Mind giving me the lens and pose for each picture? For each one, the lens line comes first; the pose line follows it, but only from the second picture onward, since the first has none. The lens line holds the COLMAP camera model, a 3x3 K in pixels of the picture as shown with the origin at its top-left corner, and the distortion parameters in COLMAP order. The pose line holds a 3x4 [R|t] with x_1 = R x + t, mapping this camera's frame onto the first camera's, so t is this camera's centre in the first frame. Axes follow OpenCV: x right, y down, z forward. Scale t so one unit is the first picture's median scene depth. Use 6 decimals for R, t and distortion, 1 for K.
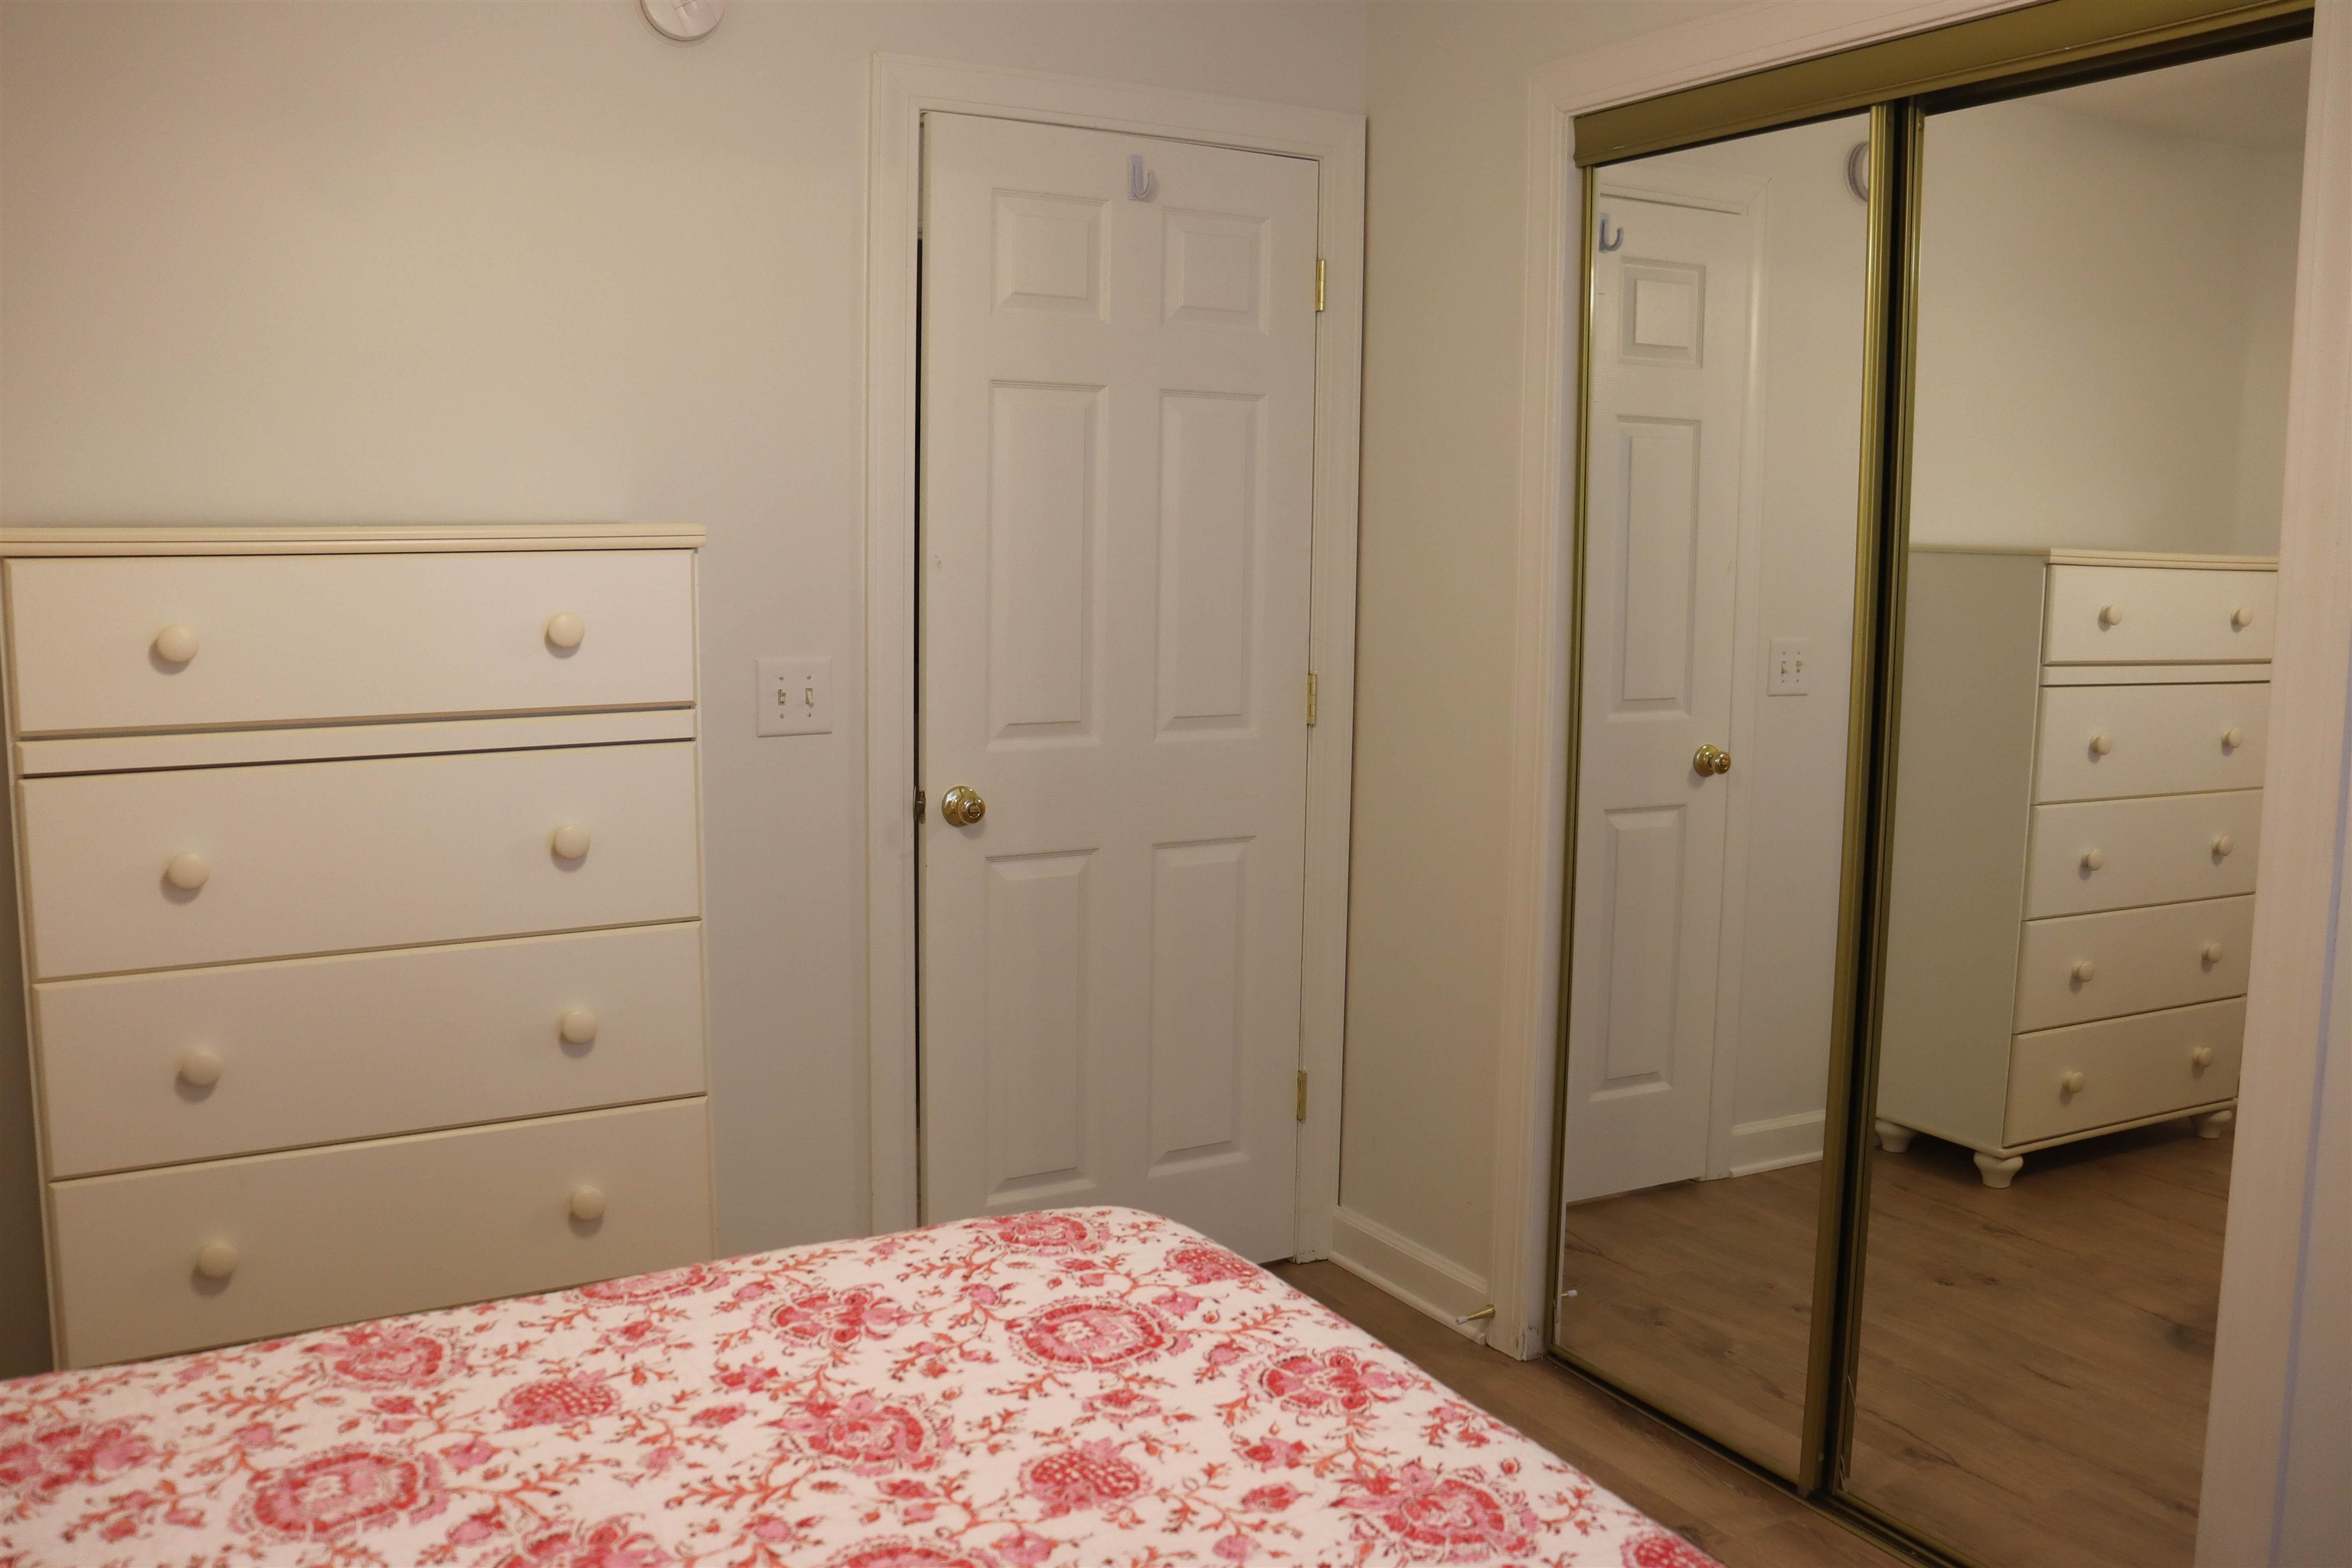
lens RADIAL K [[2000.3, 0, 1176.5], [0, 2000.3, 794.9], [0, 0, 1]] dist [-0.177400, 0.163789]
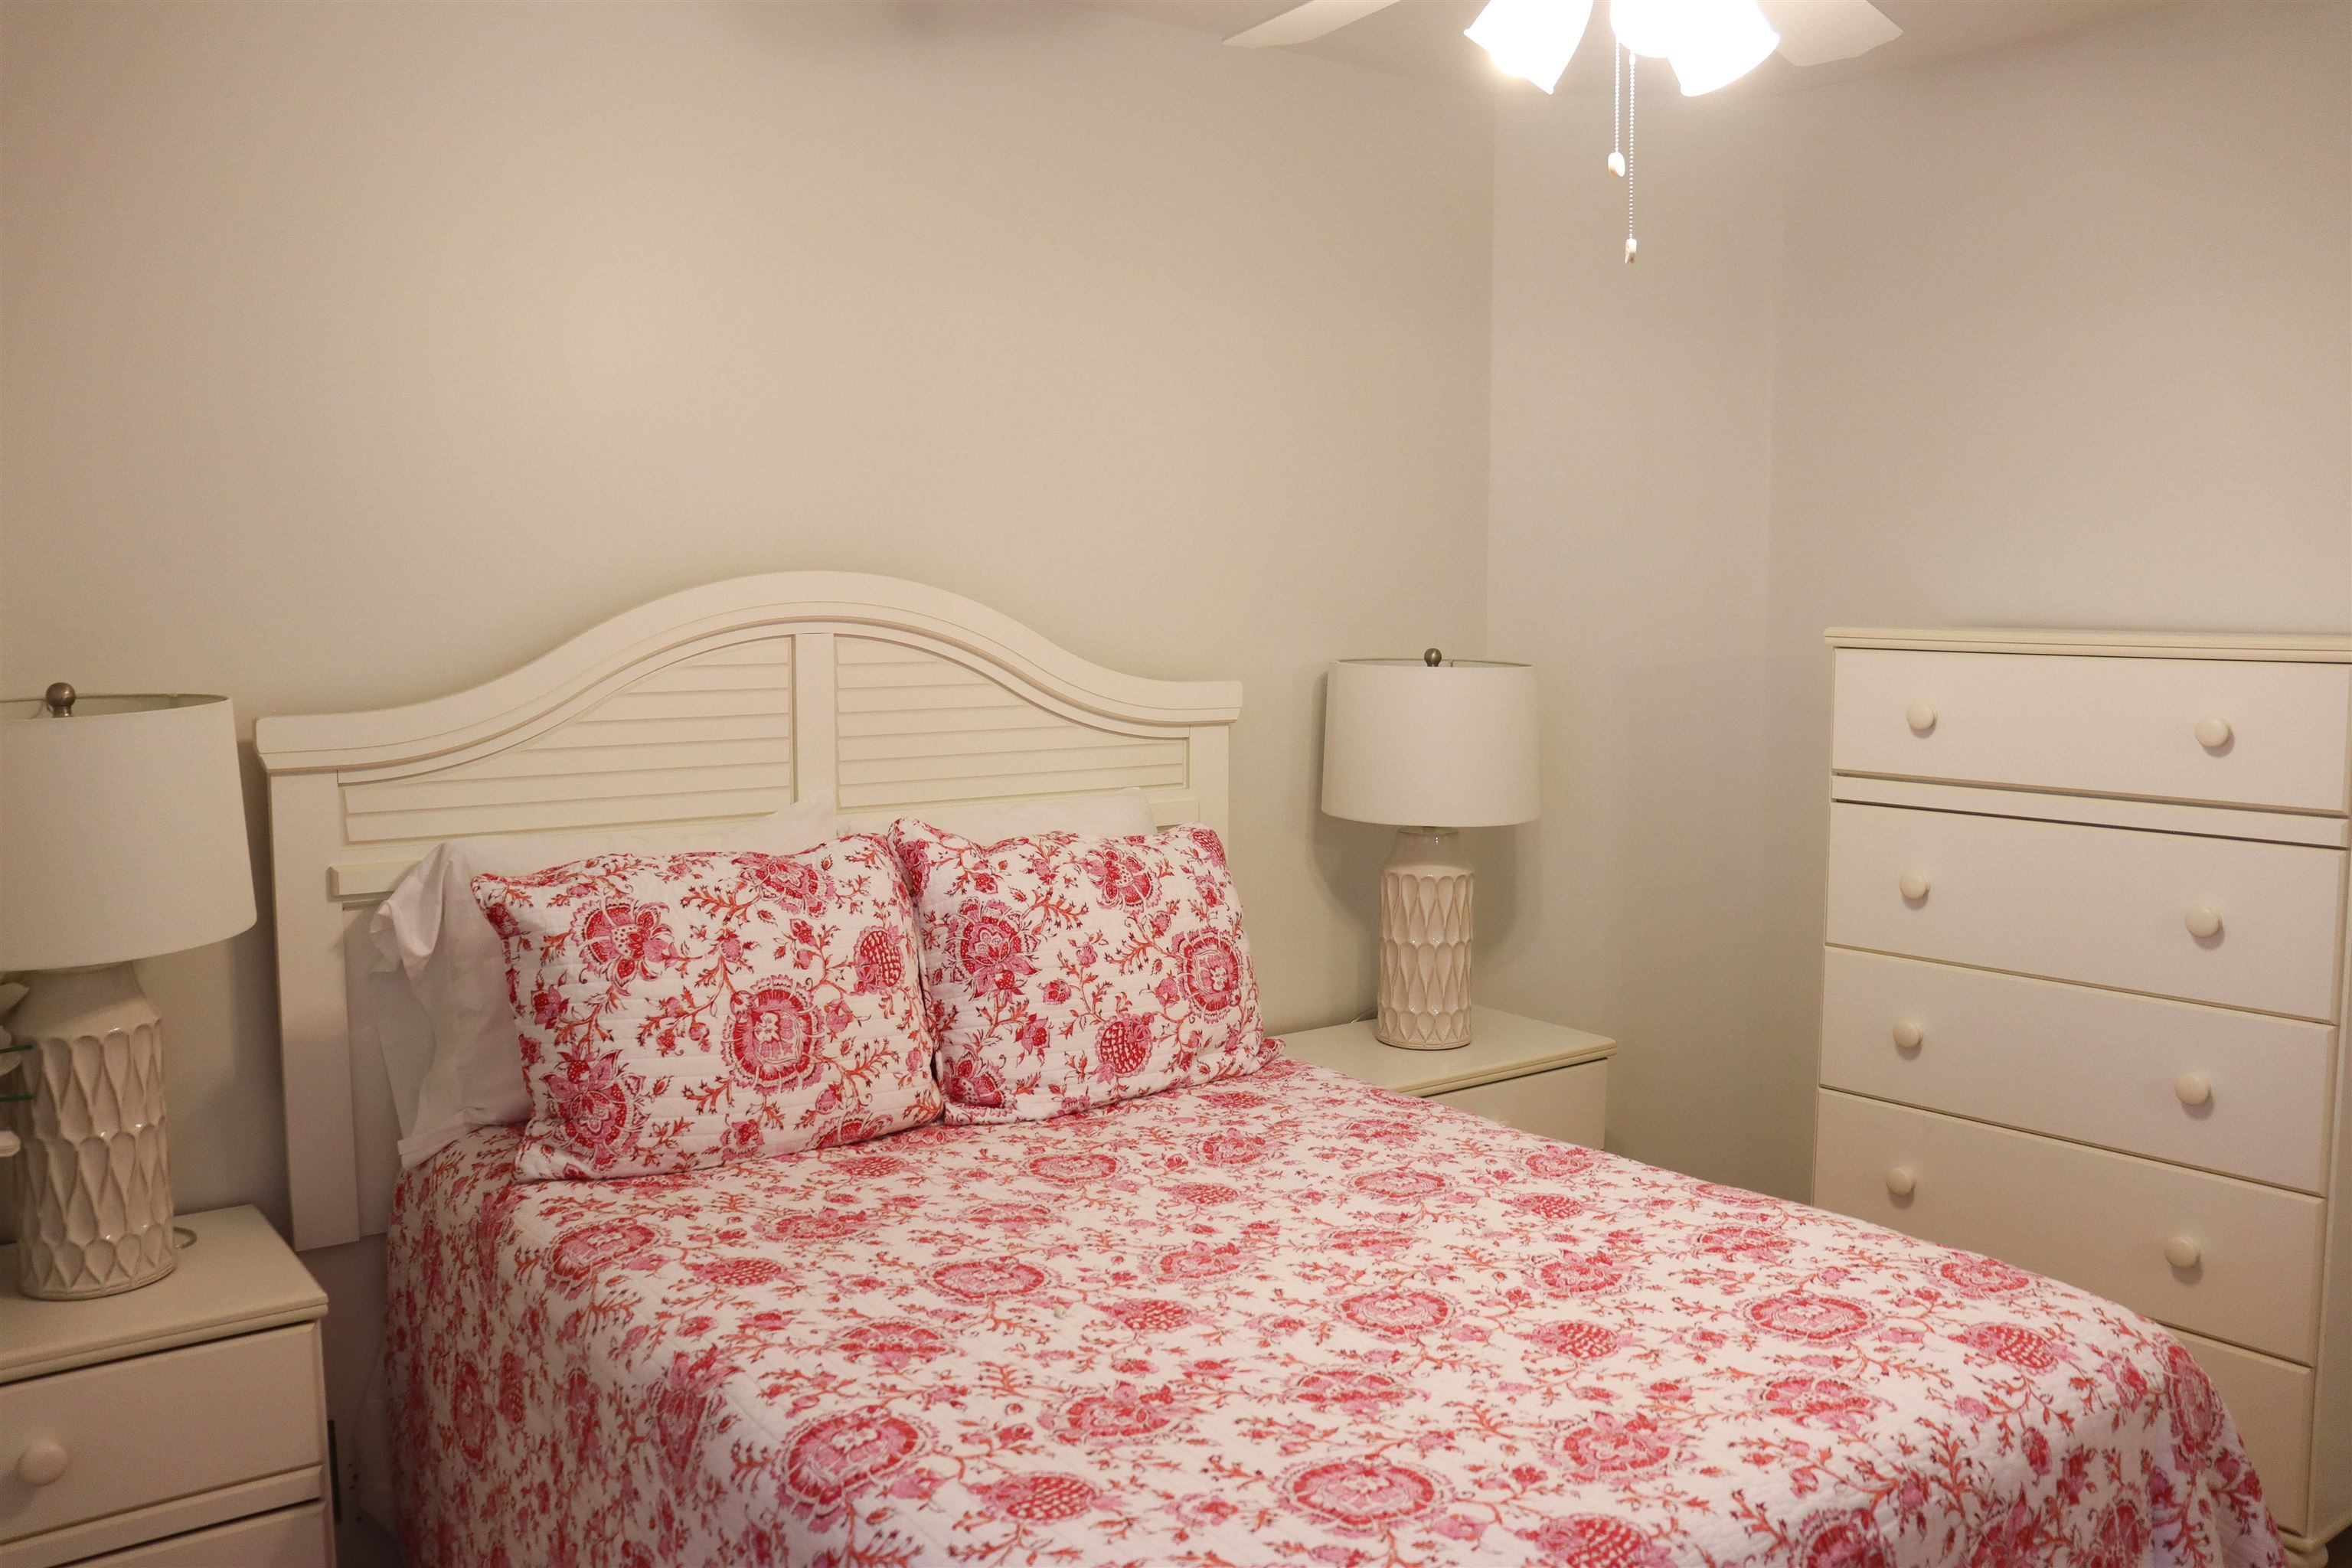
lens RADIAL K [[2000.3, 0, 1176.5], [0, 2000.3, 794.9], [0, 0, 1]] dist [-0.177400, 0.163789]
pose [[0.116160, 0.092362, -0.988927, 1.101000], [-0.133778, 0.988049, 0.076567, -0.084469], [0.984180, 0.123403, 0.127128, 0.445093]]
